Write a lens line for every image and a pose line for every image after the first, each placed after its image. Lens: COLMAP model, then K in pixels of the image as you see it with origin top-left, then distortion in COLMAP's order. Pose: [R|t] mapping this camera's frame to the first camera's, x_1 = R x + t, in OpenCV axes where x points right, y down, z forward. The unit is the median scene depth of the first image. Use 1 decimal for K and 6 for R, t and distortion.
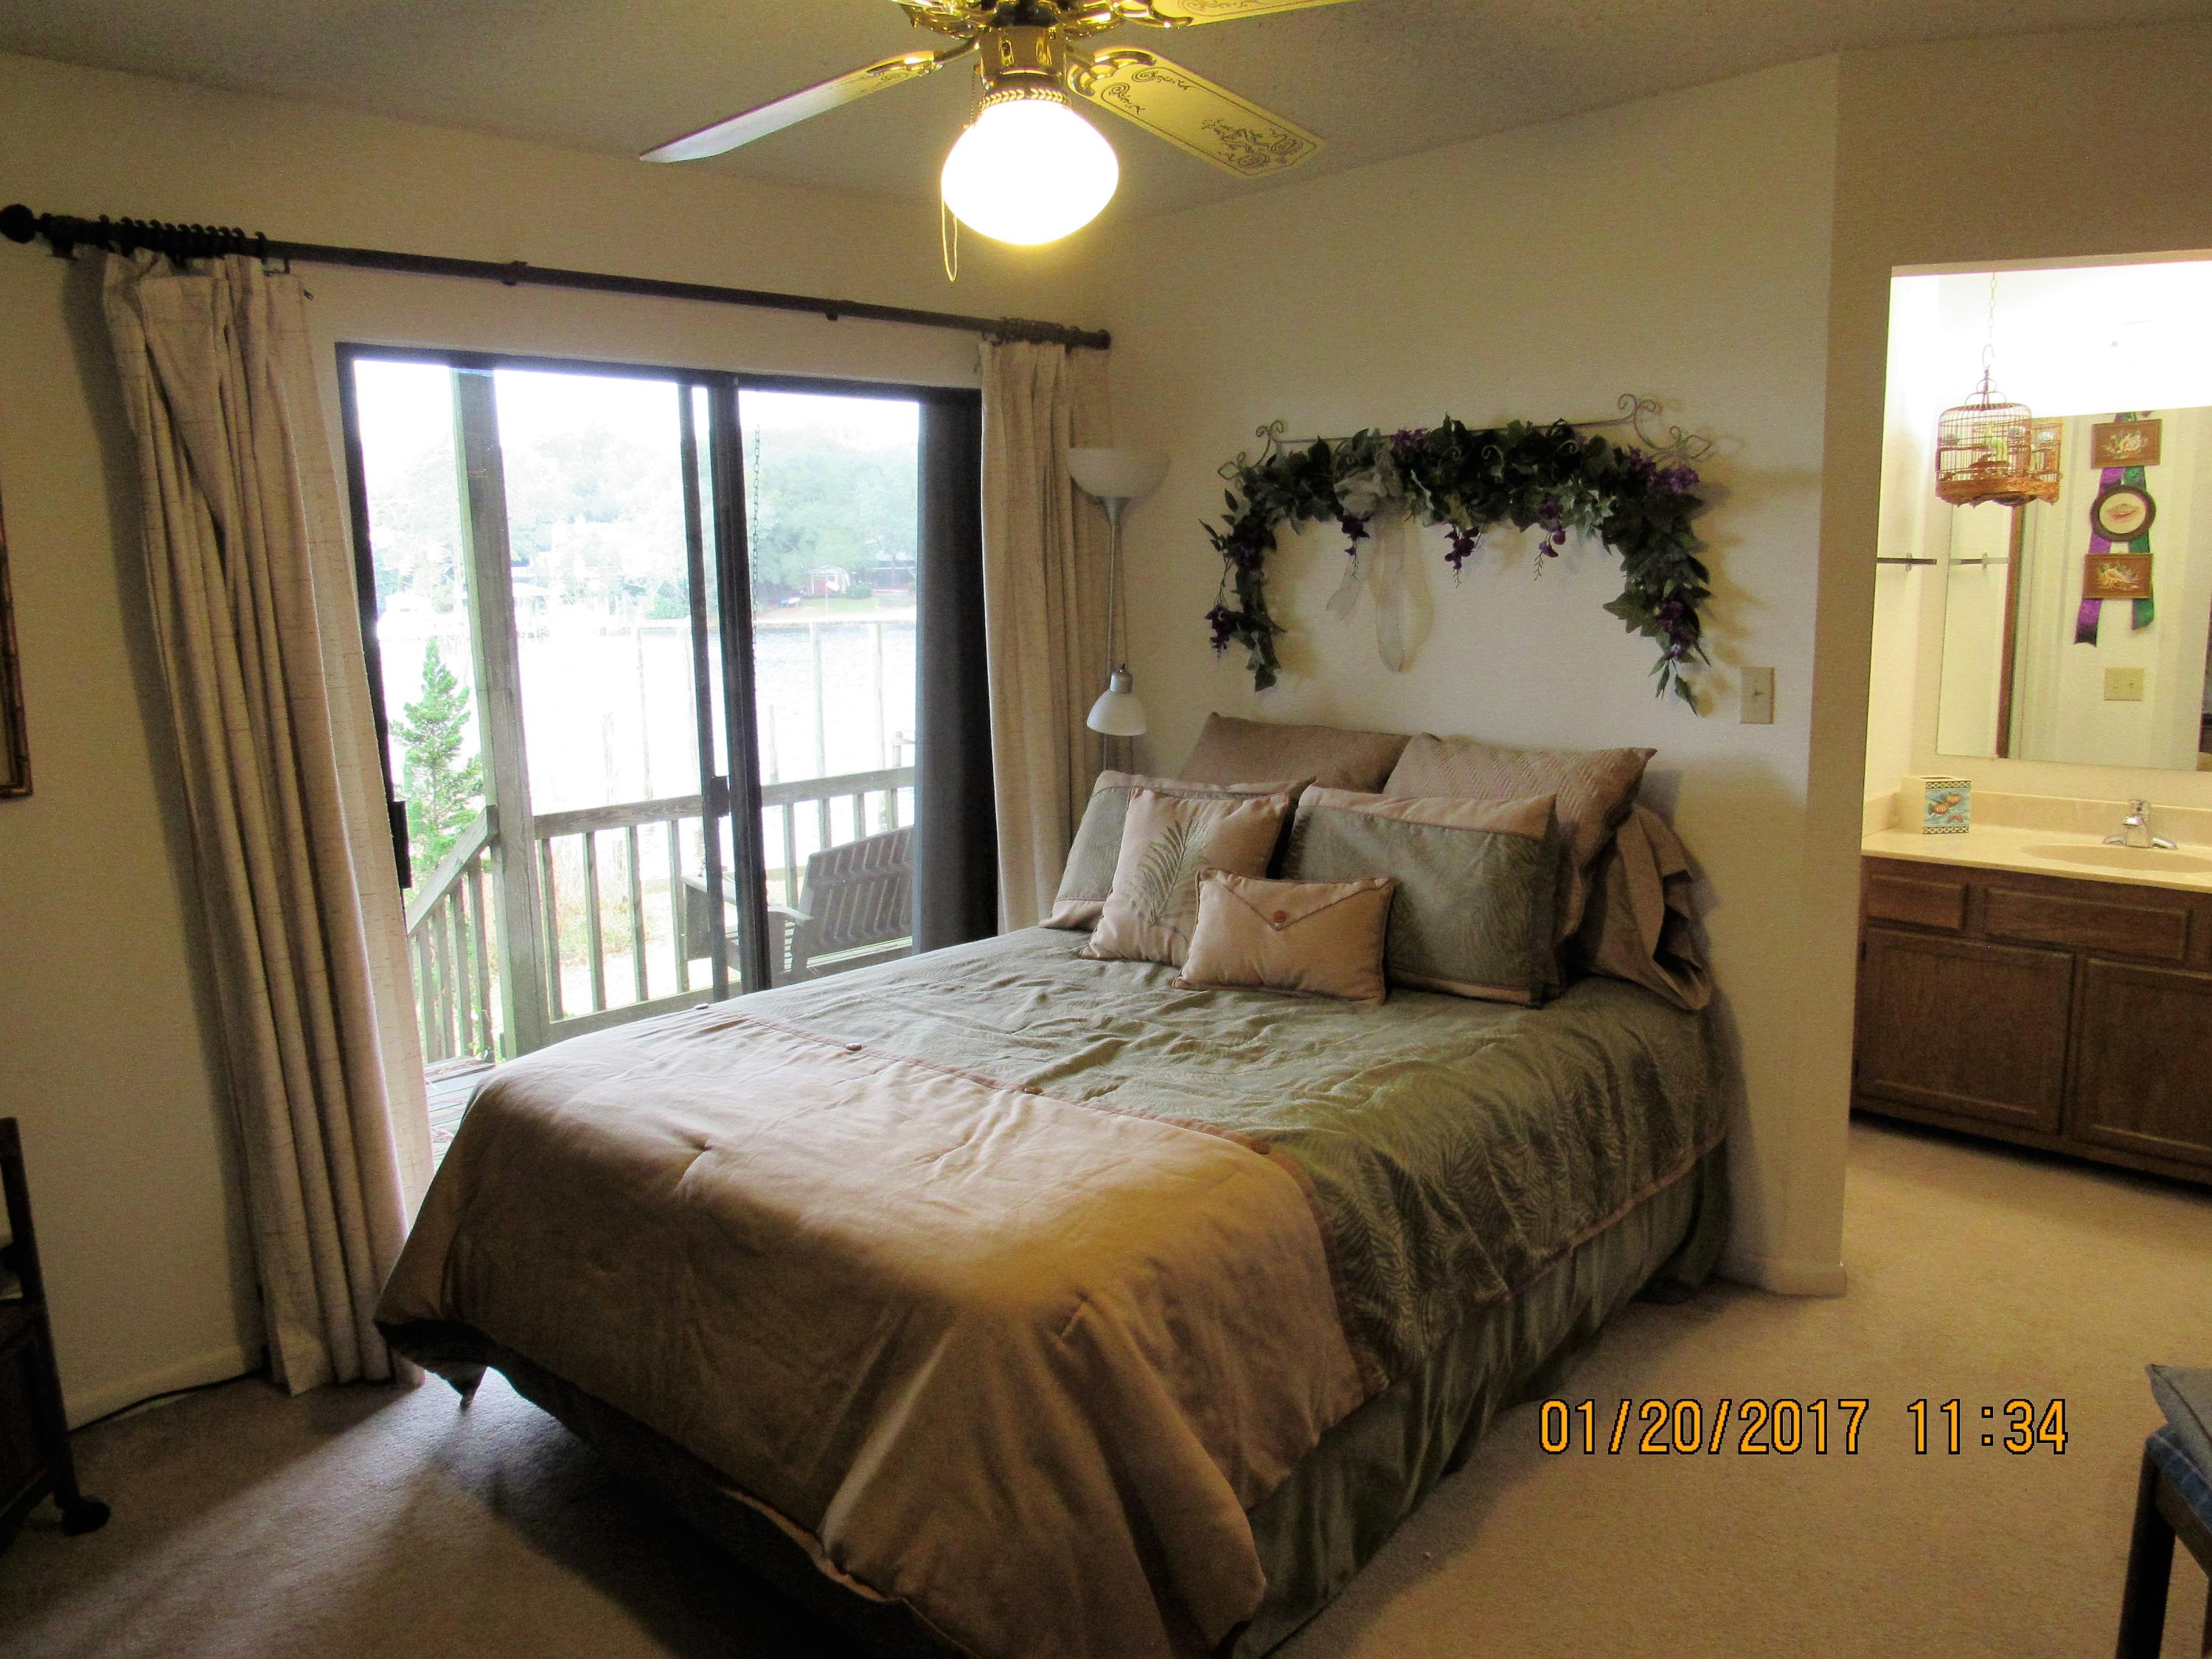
lens RADIAL K [[1565.7, 0, 1099.3], [0, 1565.7, 818.9], [0, 0, 1]] dist [-0.030827, 0.004534]
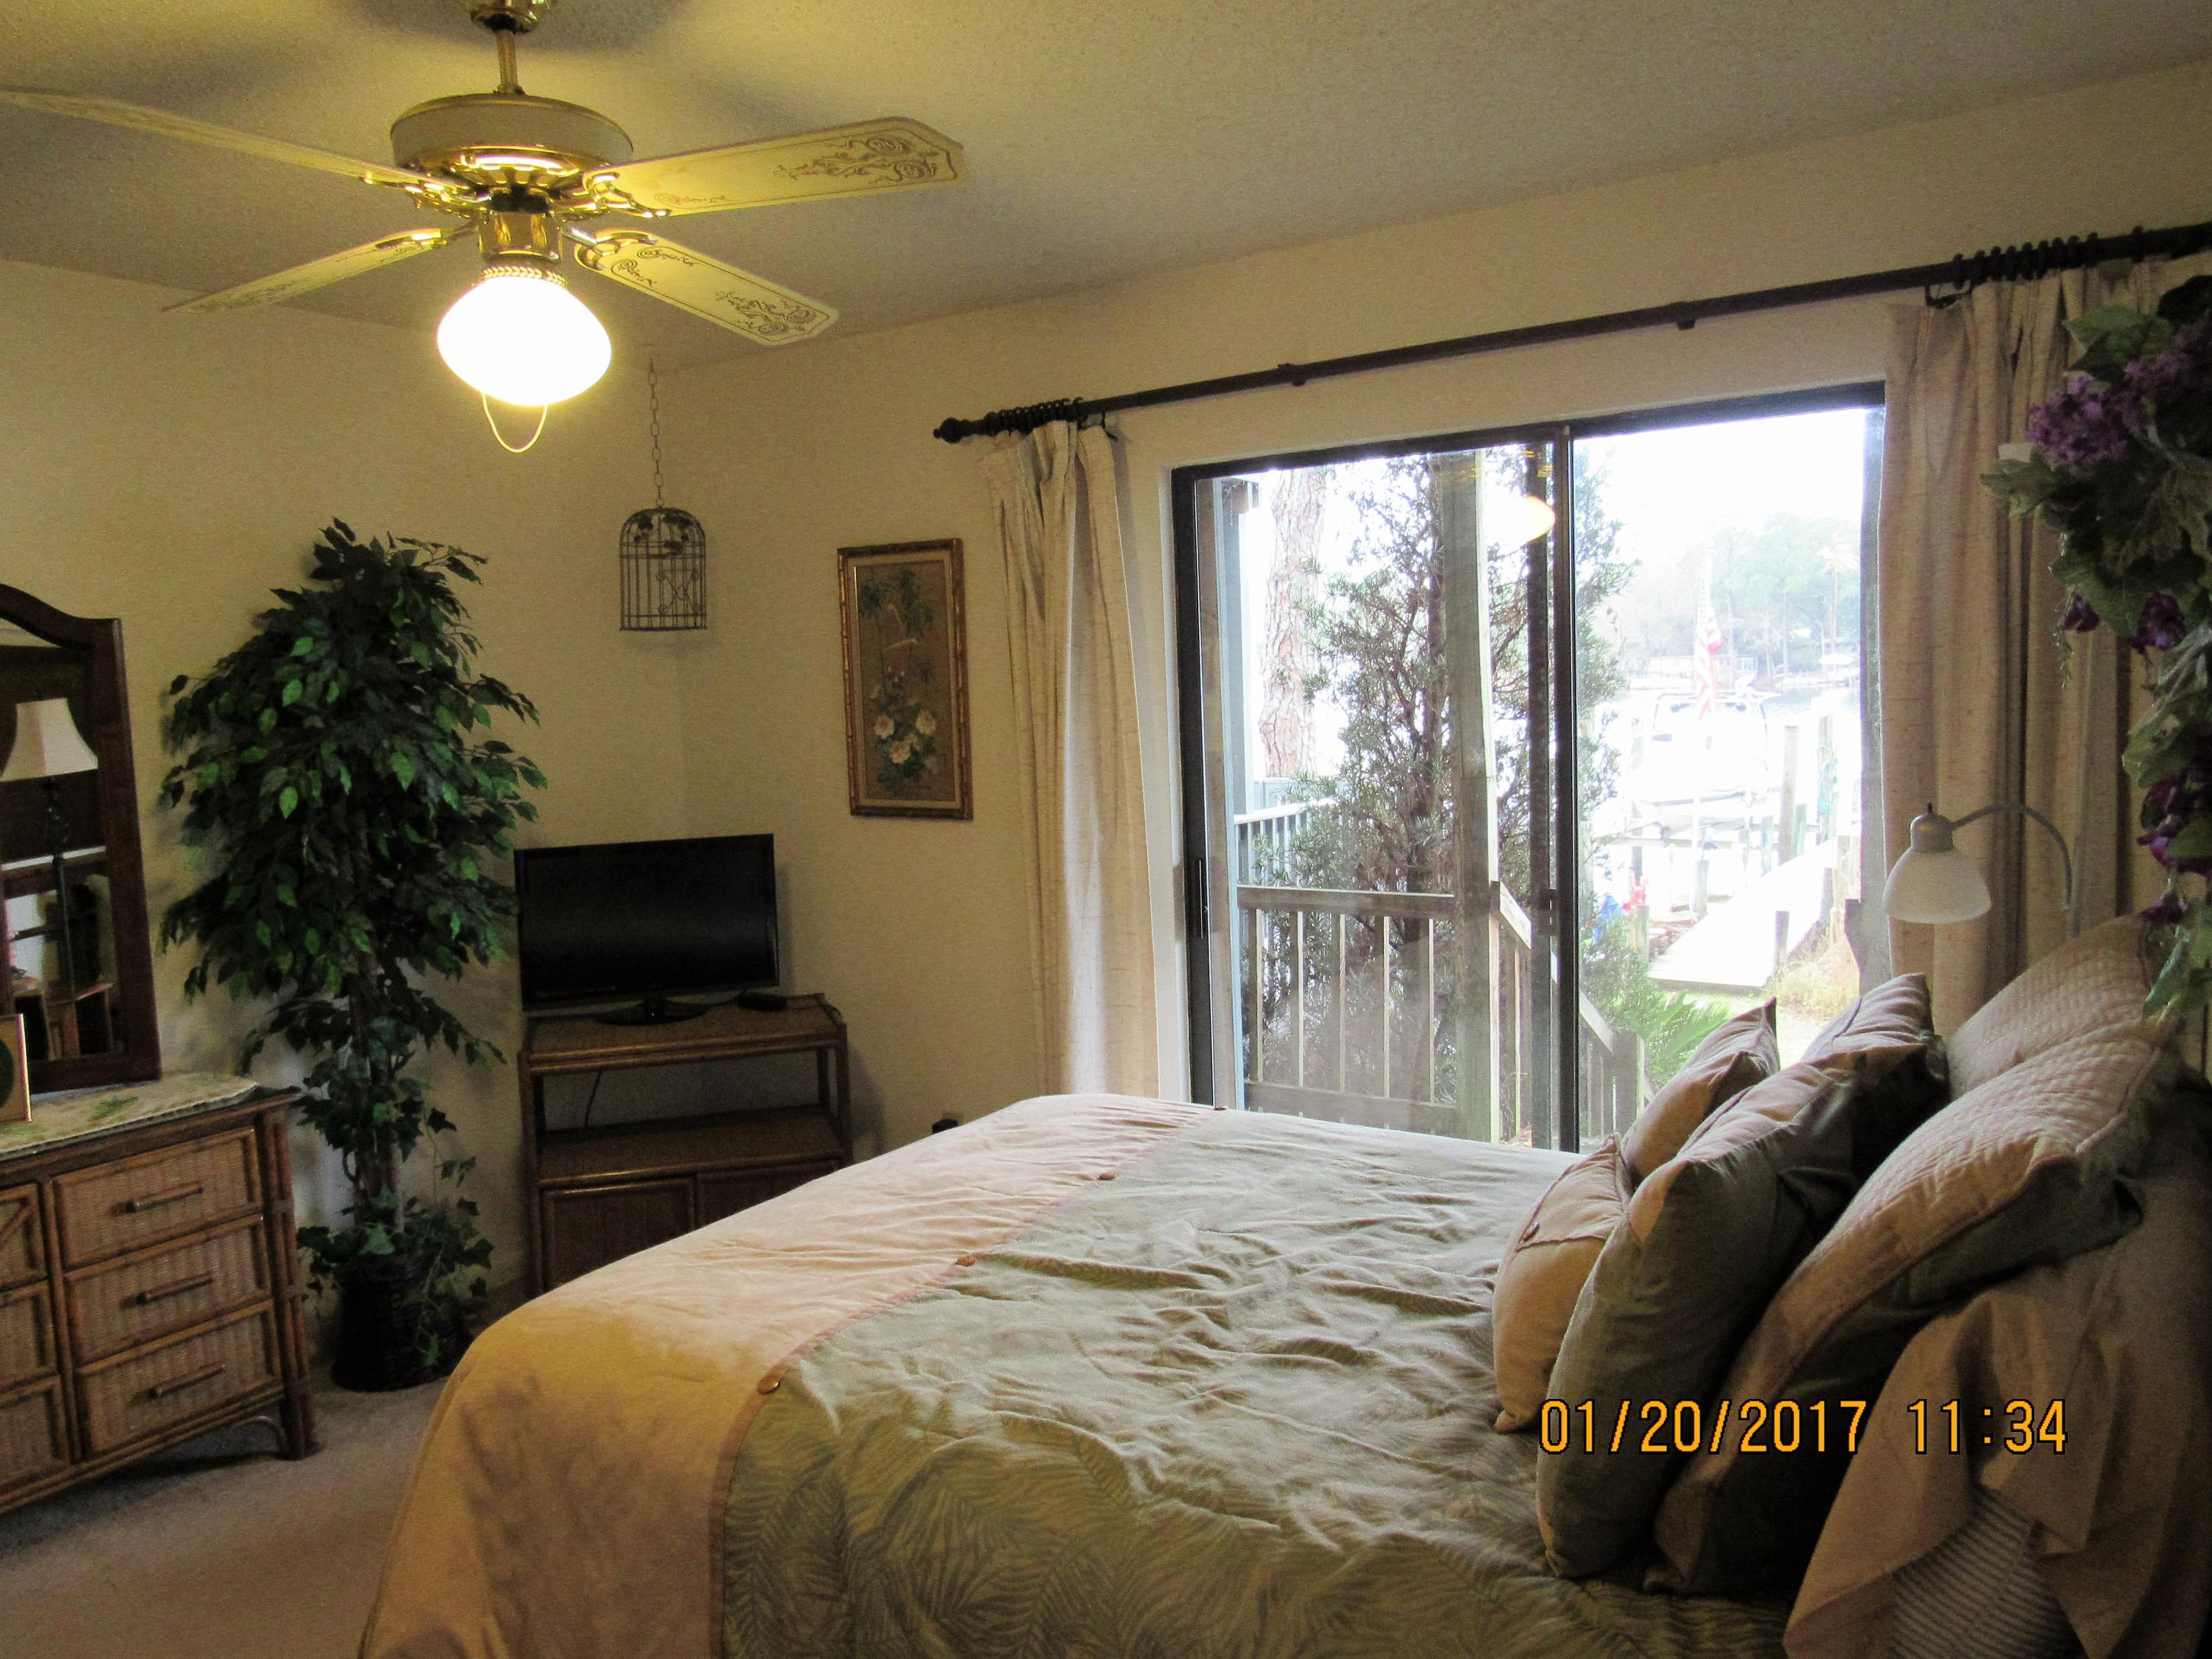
lens RADIAL K [[1565.7, 0, 1099.3], [0, 1565.7, 818.9], [0, 0, 1]] dist [-0.030827, 0.004534]
pose [[0.205753, 0.100862, -0.973392, 0.701668], [-0.119864, 0.989782, 0.077224, -0.132448], [0.971235, 0.100786, 0.215740, 0.736818]]
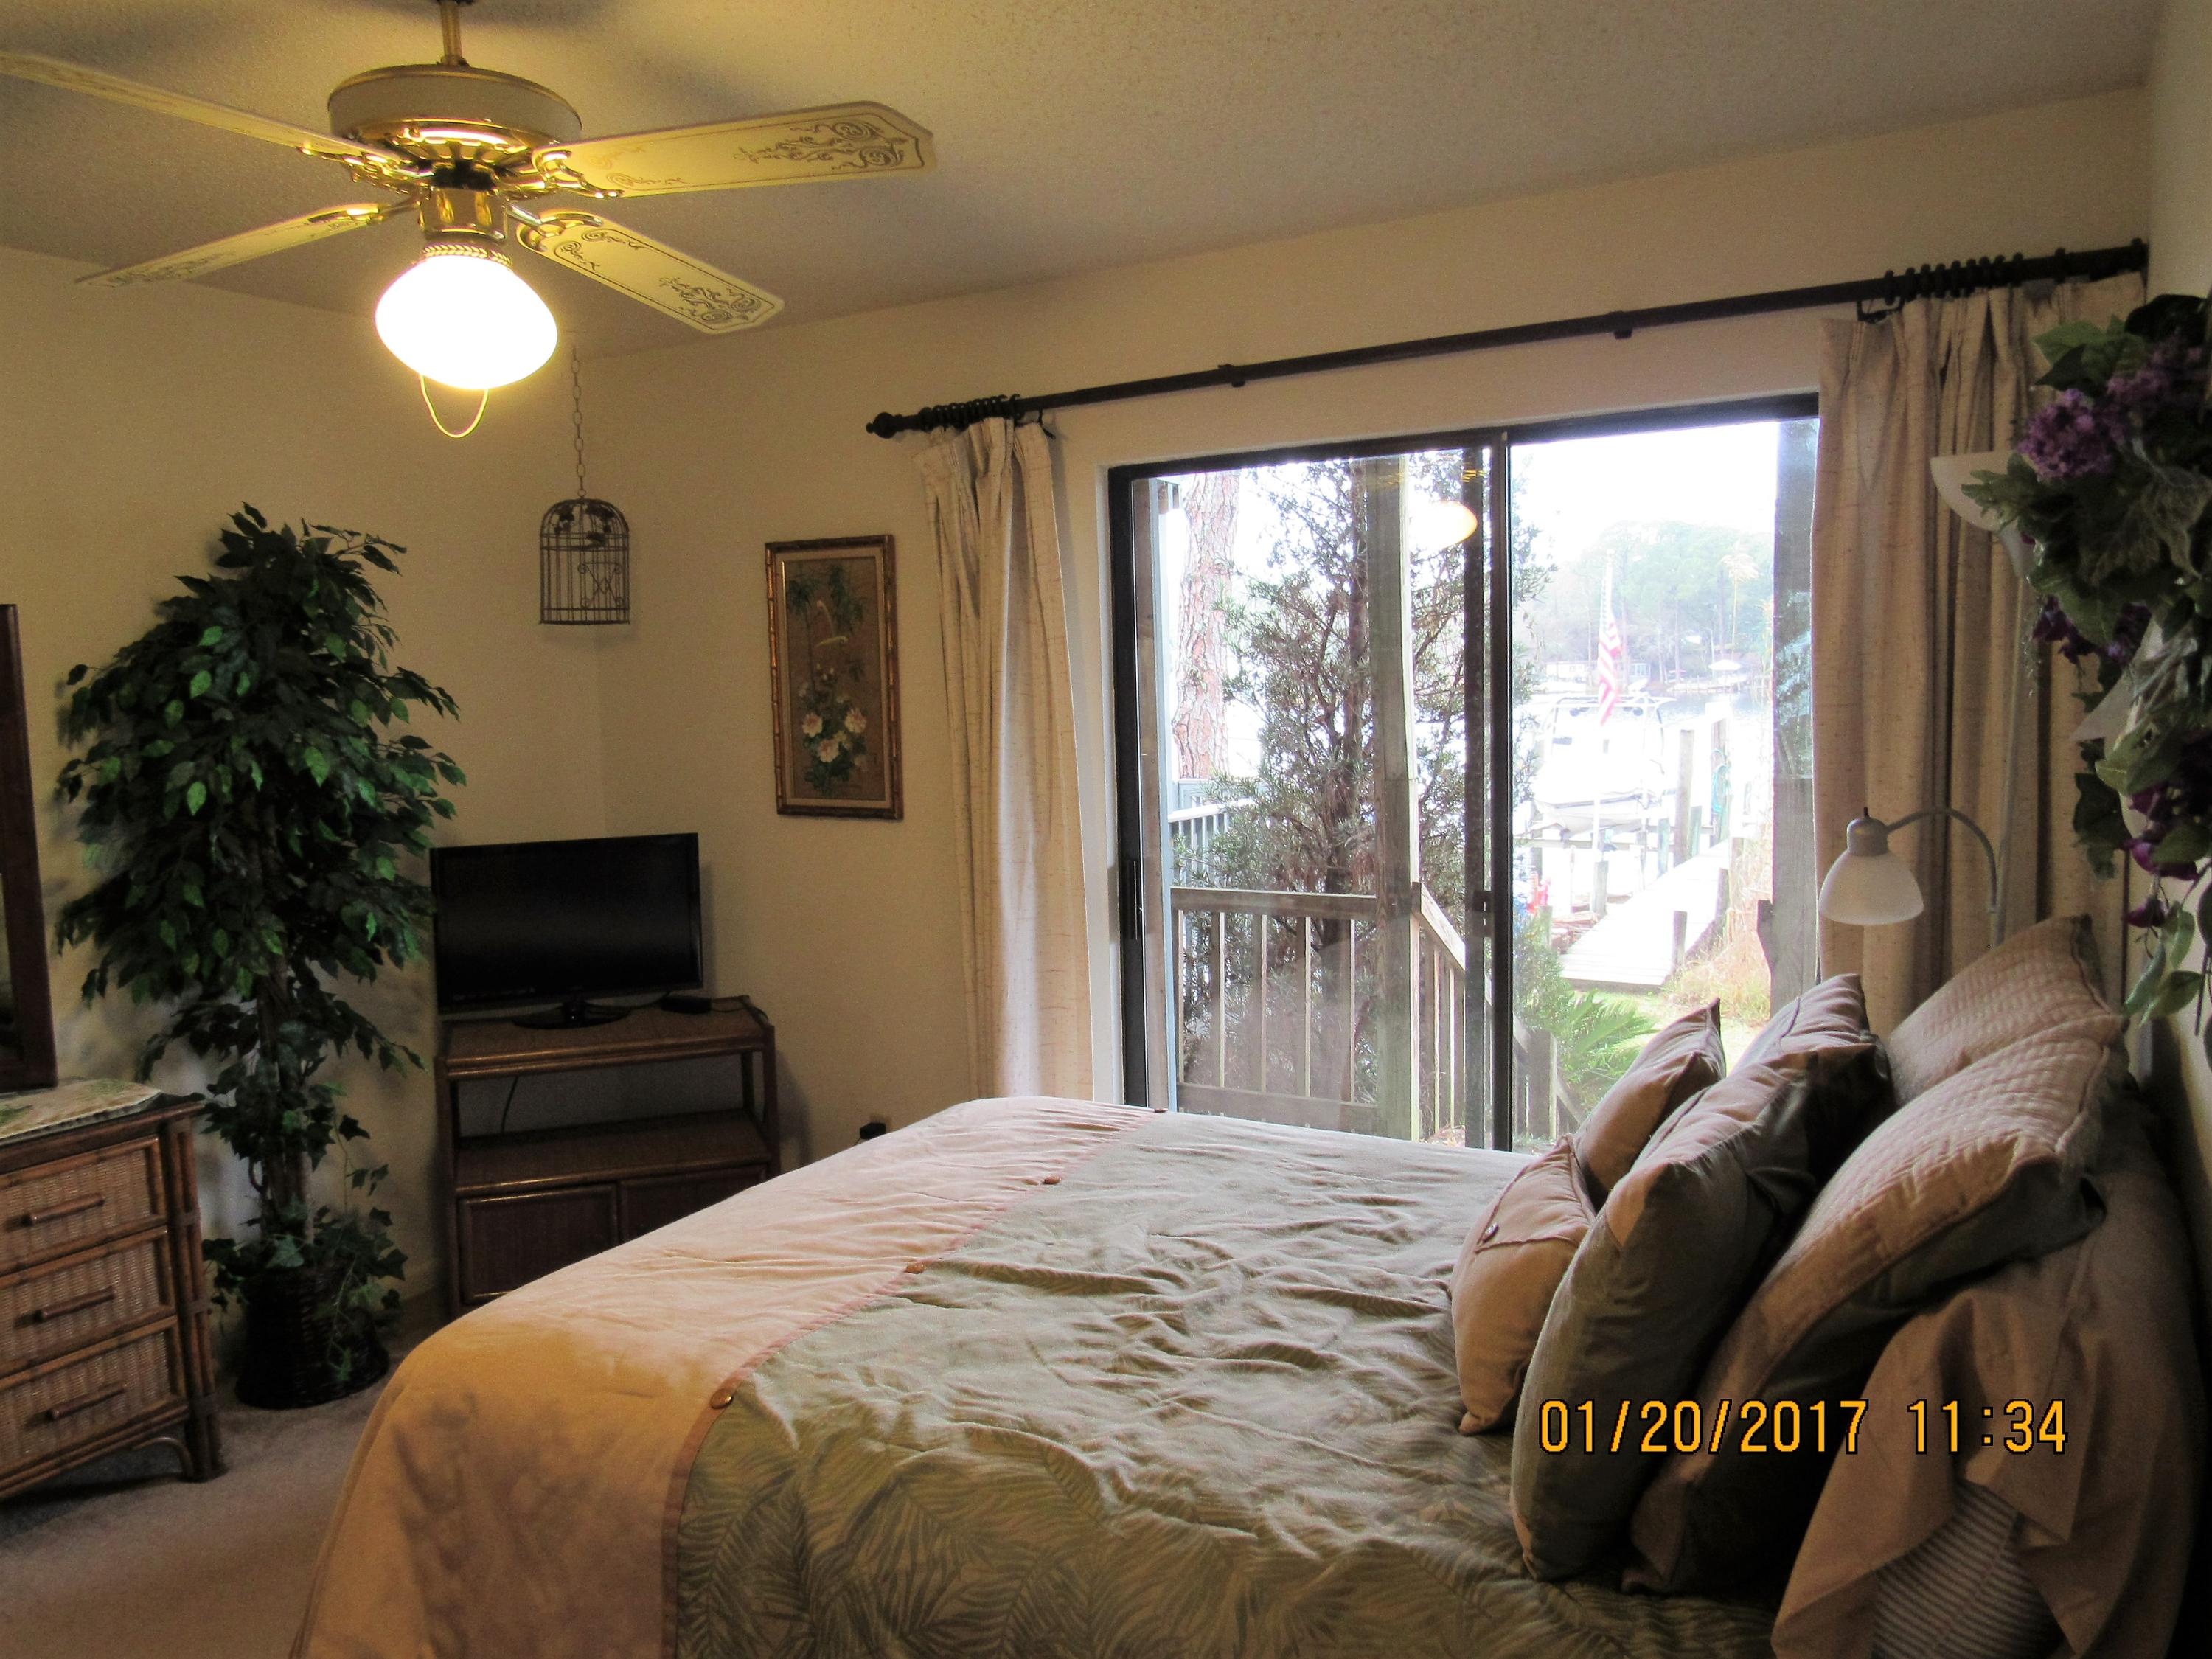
lens RADIAL K [[1565.7, 0, 1099.3], [0, 1565.7, 818.9], [0, 0, 1]] dist [-0.030827, 0.004534]
pose [[0.264149, 0.102102, -0.959062, 0.688265], [-0.128615, 0.989229, 0.069889, -0.129446], [0.955868, 0.104888, 0.274436, 0.715697]]
